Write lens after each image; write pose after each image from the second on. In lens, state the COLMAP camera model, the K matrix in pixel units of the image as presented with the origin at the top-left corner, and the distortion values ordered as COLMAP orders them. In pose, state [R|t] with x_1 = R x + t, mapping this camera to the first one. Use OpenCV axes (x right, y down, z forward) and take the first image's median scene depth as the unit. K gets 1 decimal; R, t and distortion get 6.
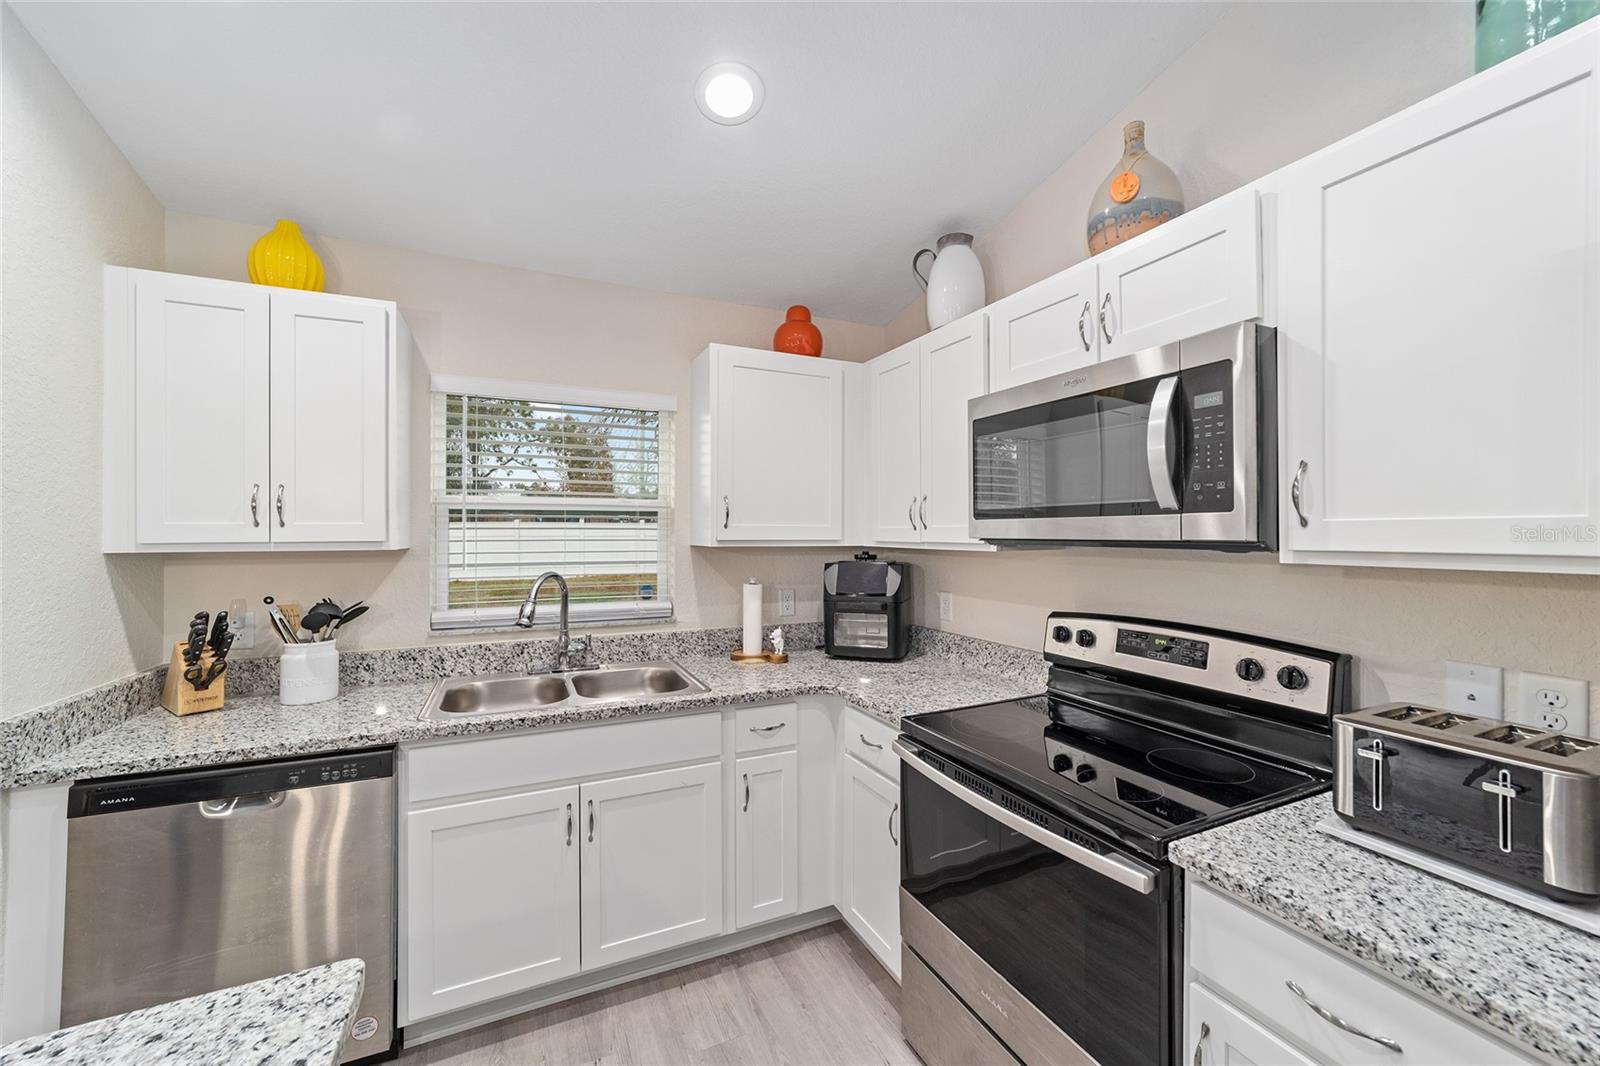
lens RADIAL K [[616.2, 0, 789.7], [0, 616.2, 530.1], [0, 0, 1]] dist [-0.018877, 0.010213]
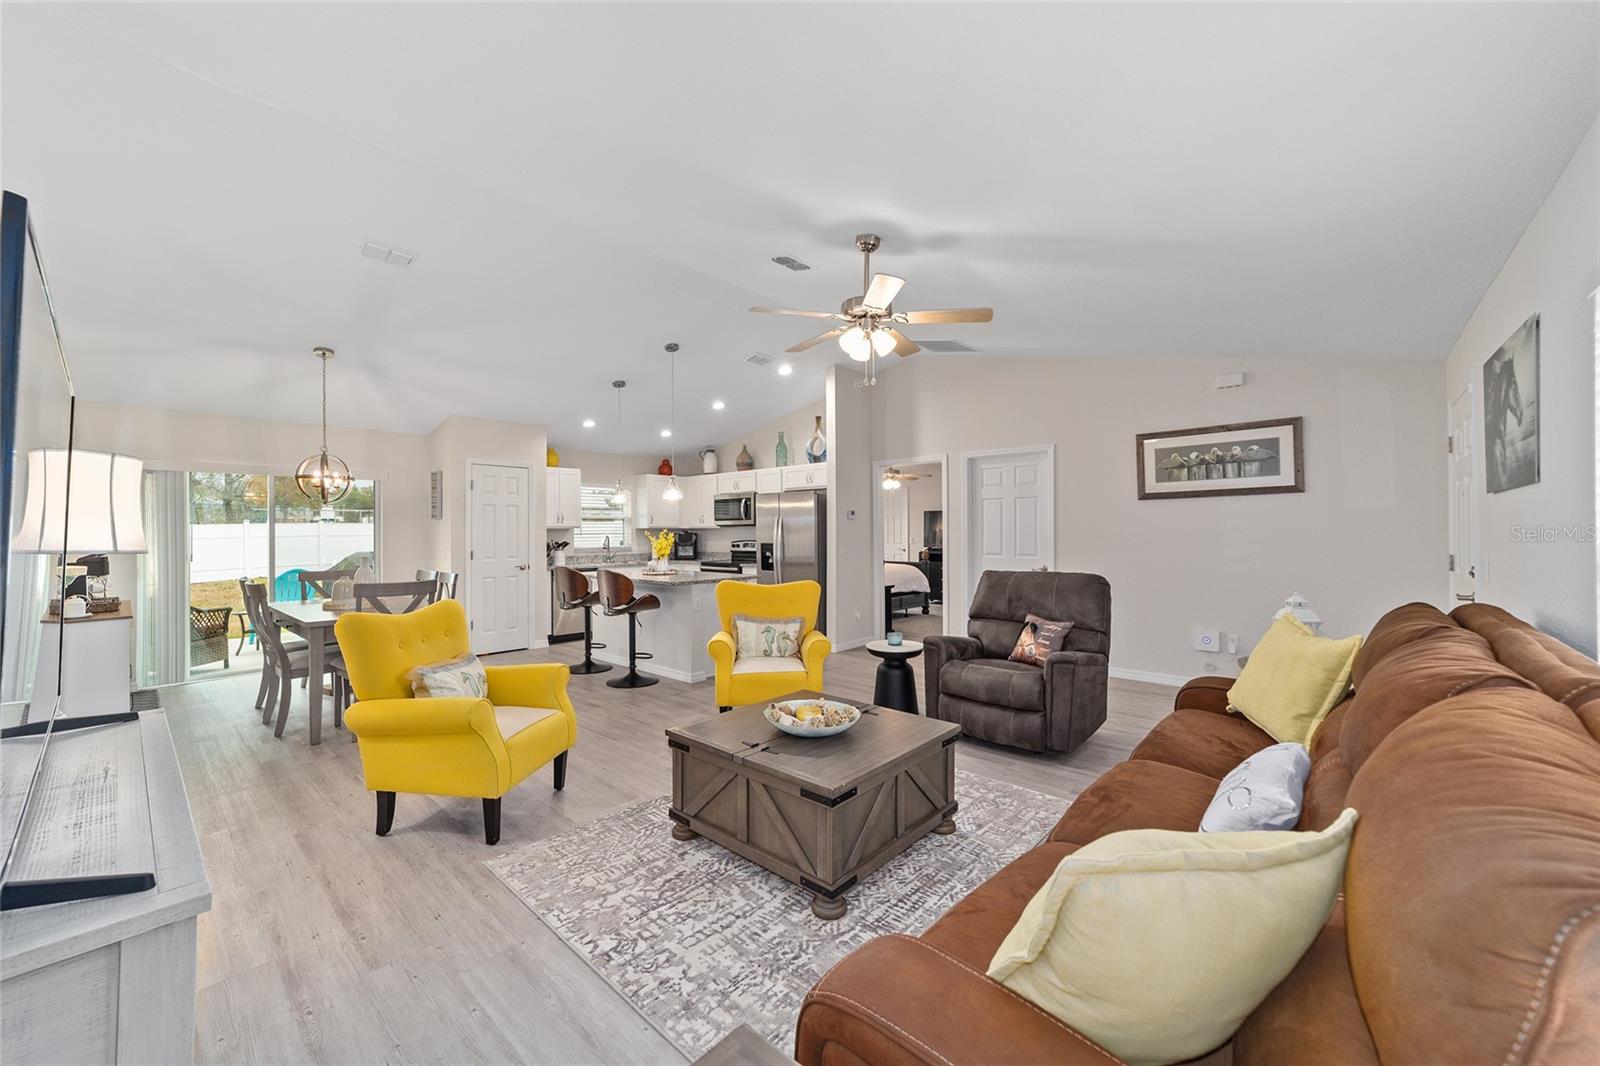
lens RADIAL K [[610.7, 0, 786.0], [0, 610.7, 529.7], [0, 0, 1]] dist [-0.003222, -0.000083]
pose [[0.920194, -0.007443, 0.391392, -1.069259], [0.007872, 0.999969, 0.000510, 0.052945], [-0.391383, 0.002612, 0.920224, -3.651092]]
